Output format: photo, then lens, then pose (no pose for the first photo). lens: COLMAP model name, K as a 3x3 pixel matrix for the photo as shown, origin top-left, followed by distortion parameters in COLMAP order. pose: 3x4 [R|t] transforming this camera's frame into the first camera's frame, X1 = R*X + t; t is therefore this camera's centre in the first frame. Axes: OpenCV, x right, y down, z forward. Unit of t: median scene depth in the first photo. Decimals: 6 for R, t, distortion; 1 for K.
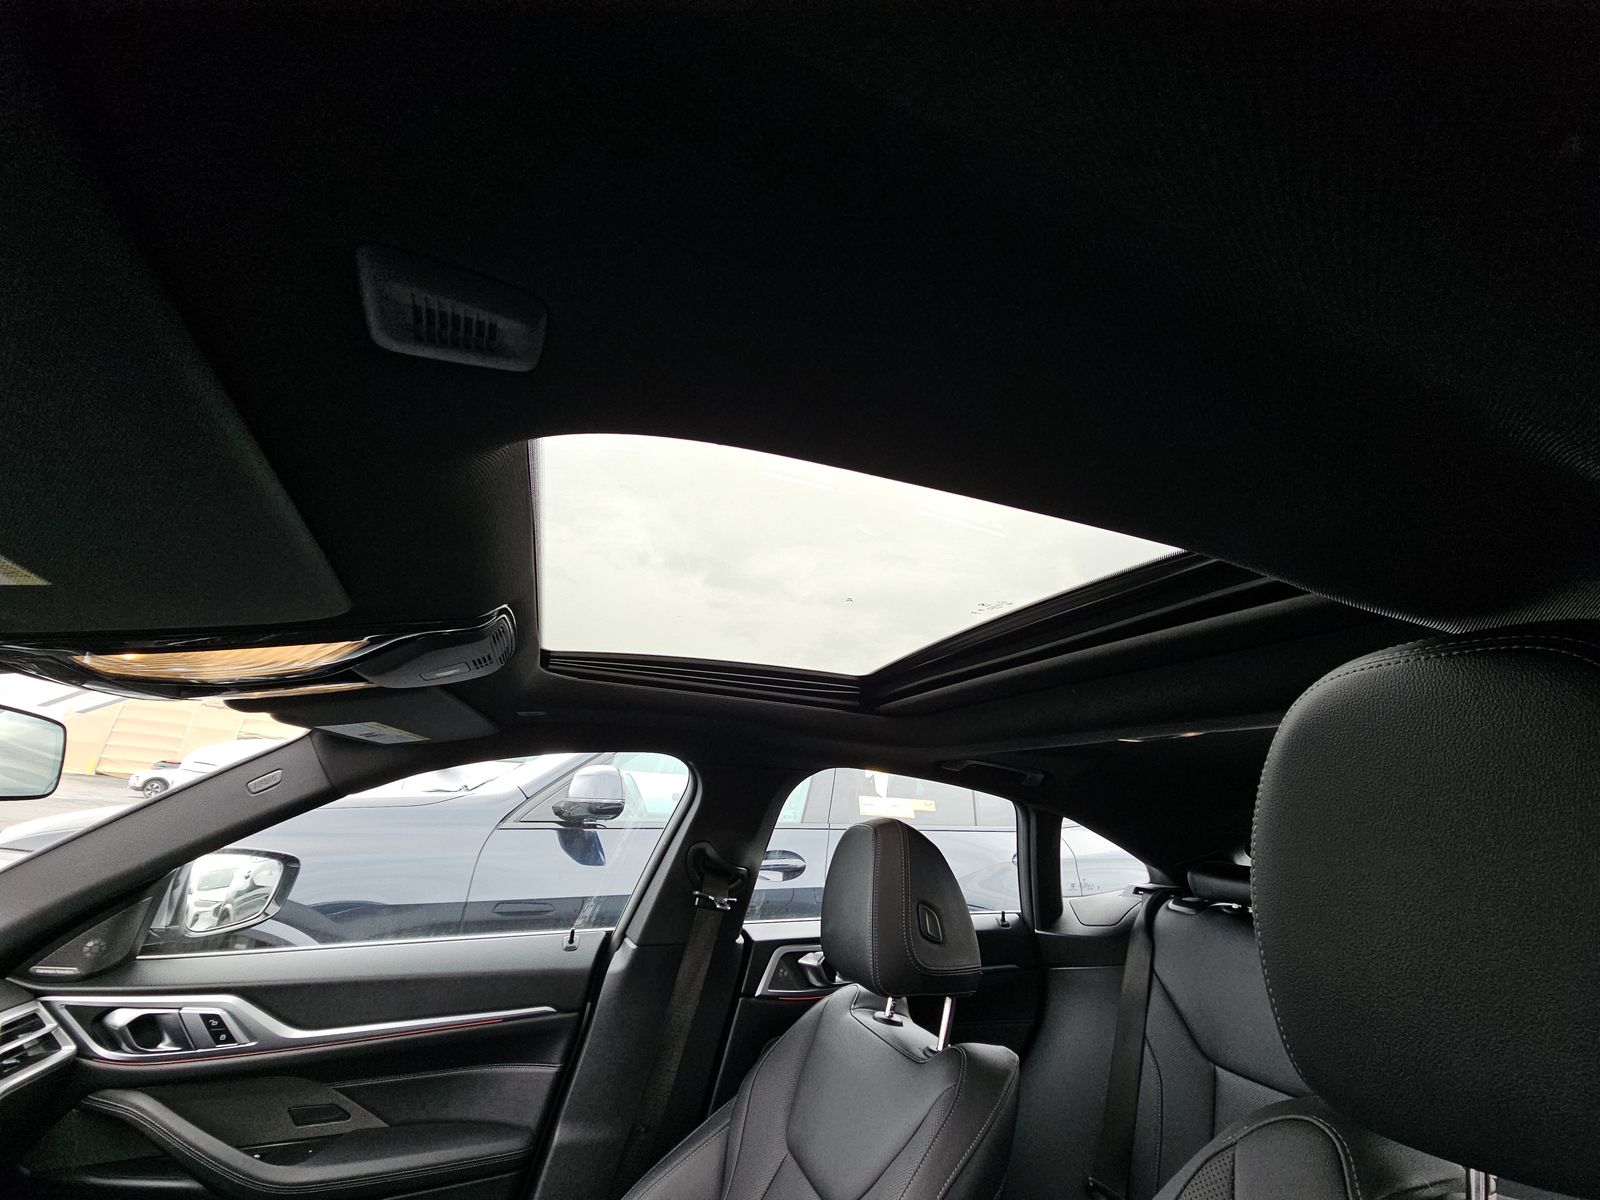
lens RADIAL K [[645.9, 0, 797.1], [0, 645.9, 594.0], [0, 0, 1]] dist [0.014413, -0.011353]
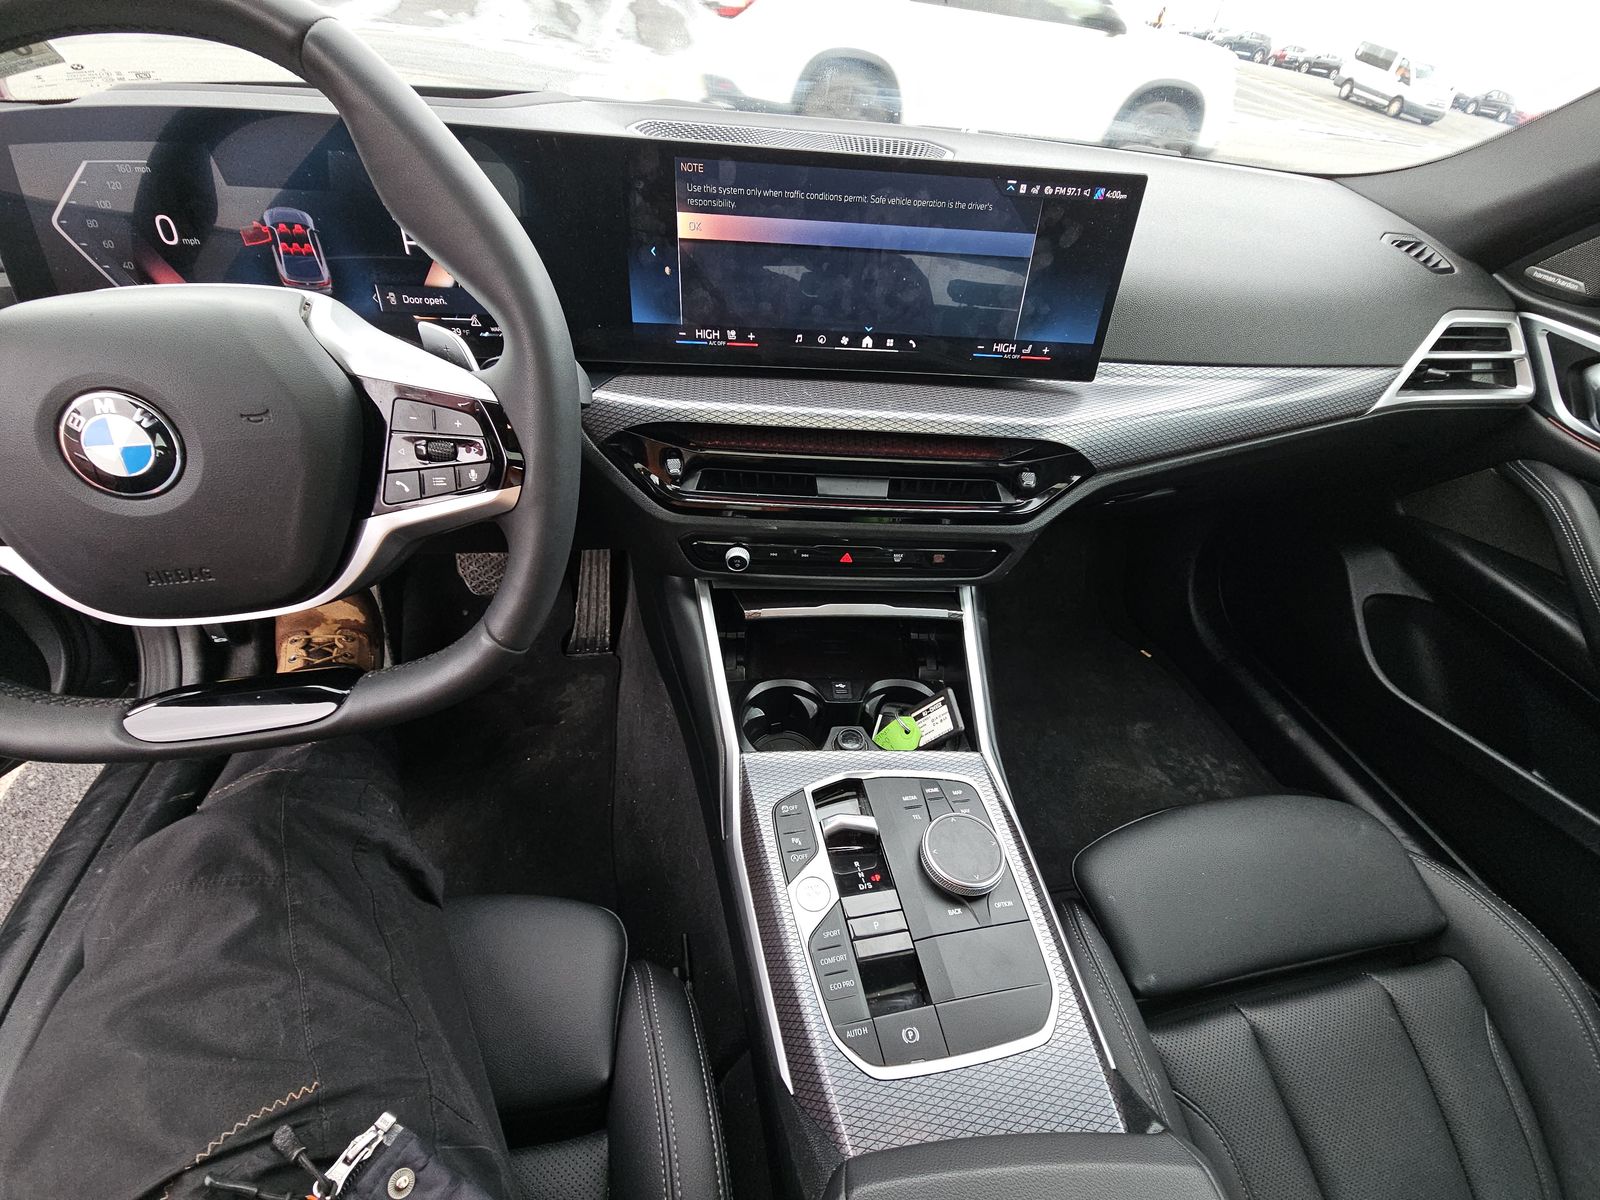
lens RADIAL K [[645.9, 0, 797.1], [0, 645.9, 594.0], [0, 0, 1]] dist [0.014413, -0.011353]
pose [[-0.163230, 0.578363, -0.799283, -0.206566], [0.231221, 0.810011, 0.538906, 0.239820], [0.959111, -0.096845, -0.265947, 0.286951]]
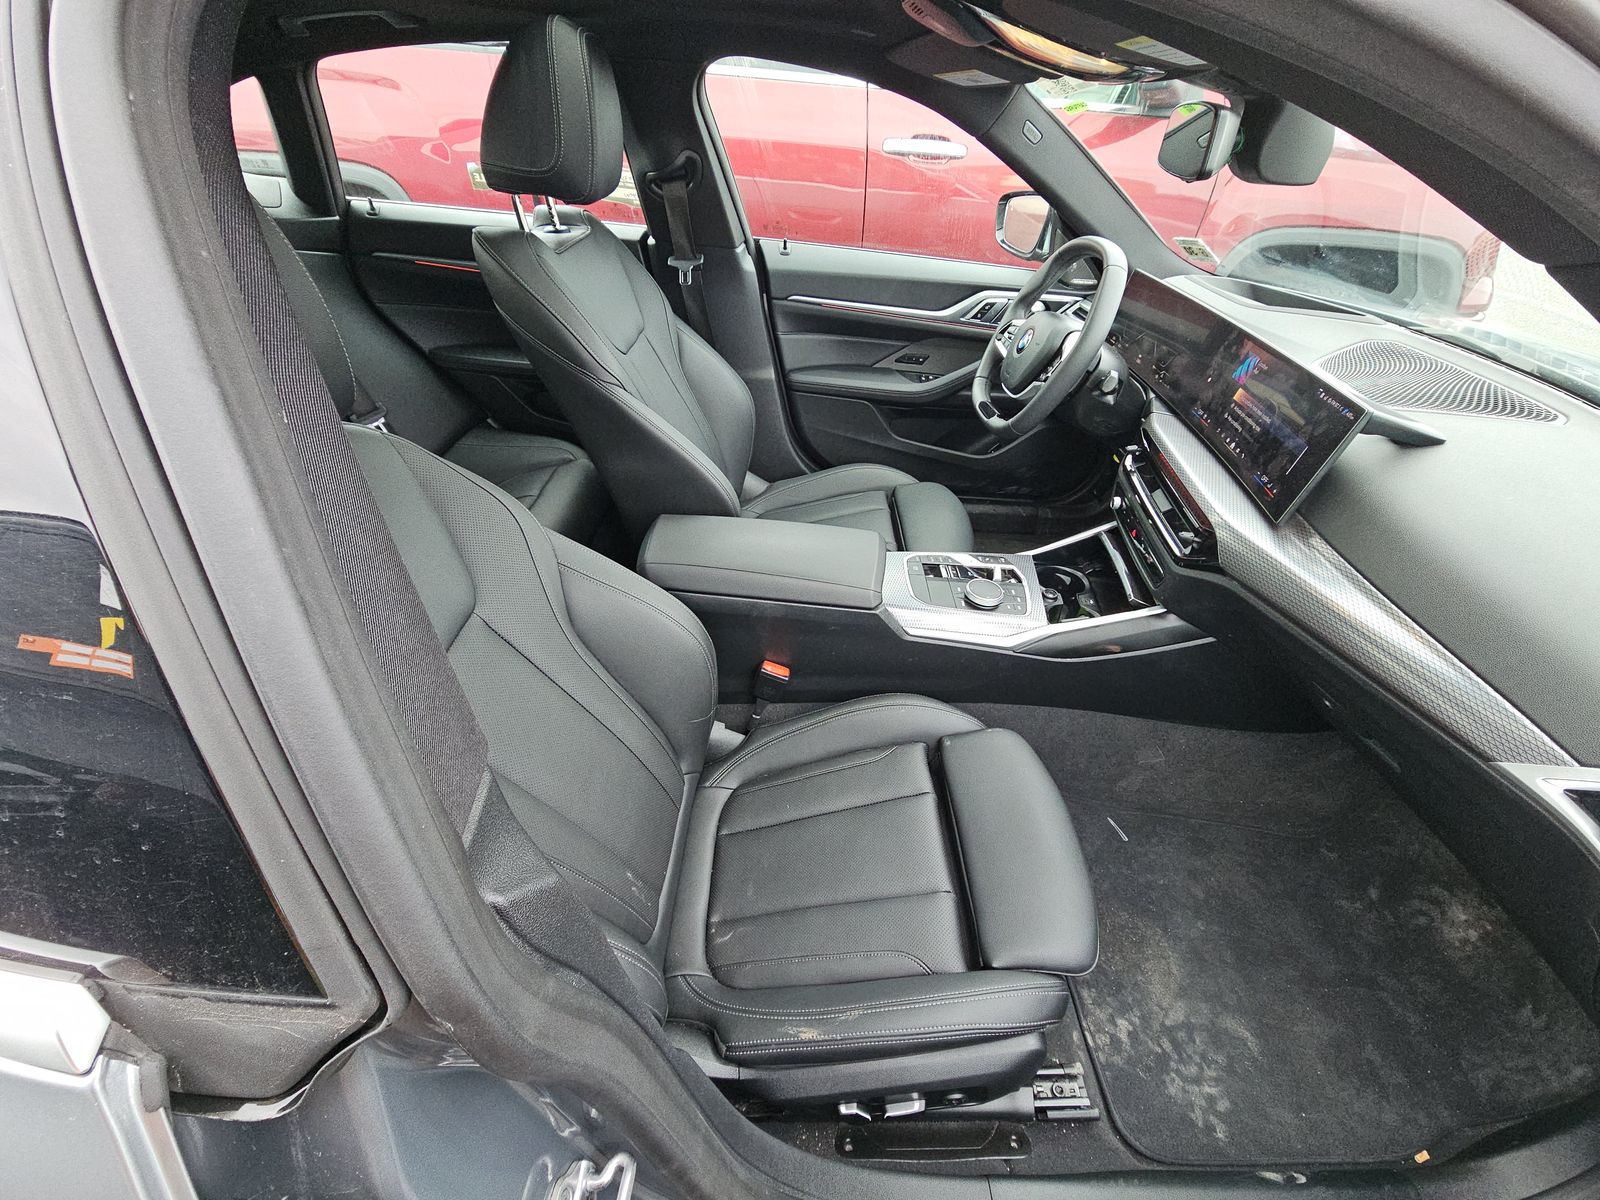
lens RADIAL K [[645.9, 0, 797.1], [0, 645.9, 594.0], [0, 0, 1]] dist [0.014413, -0.011353]
pose [[-0.926516, -0.302604, 0.223604, -0.428486], [-0.214051, 0.912663, 0.348180, 0.363335], [-0.309435, 0.274732, -0.910369, 1.230173]]
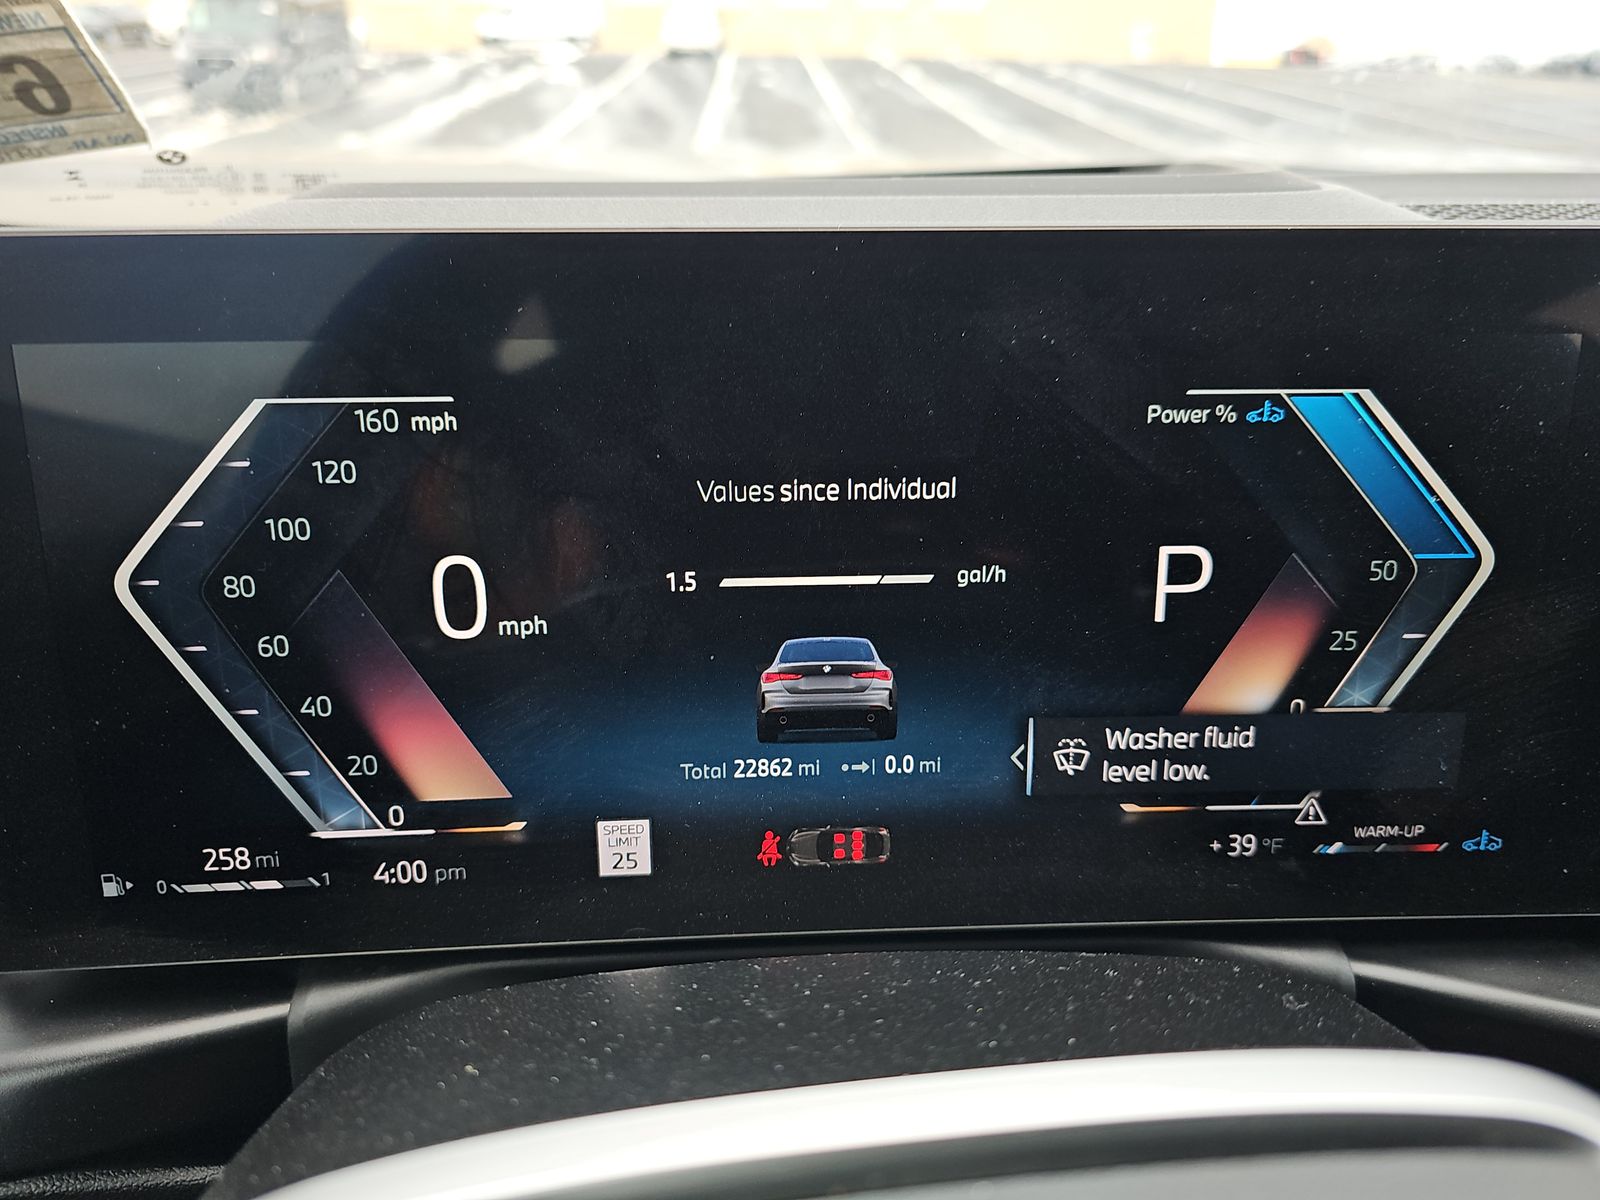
lens RADIAL K [[1158.2, 0, 800.0], [0, 1158.2, 600.0], [0, 0, 1]] dist [-0.002515, -0.003869]
pose [[-0.298274, 0.341790, -0.891186, -0.412136], [0.292949, 0.921405, 0.255332, 0.149011], [0.908413, -0.184913, -0.374958, -0.023263]]
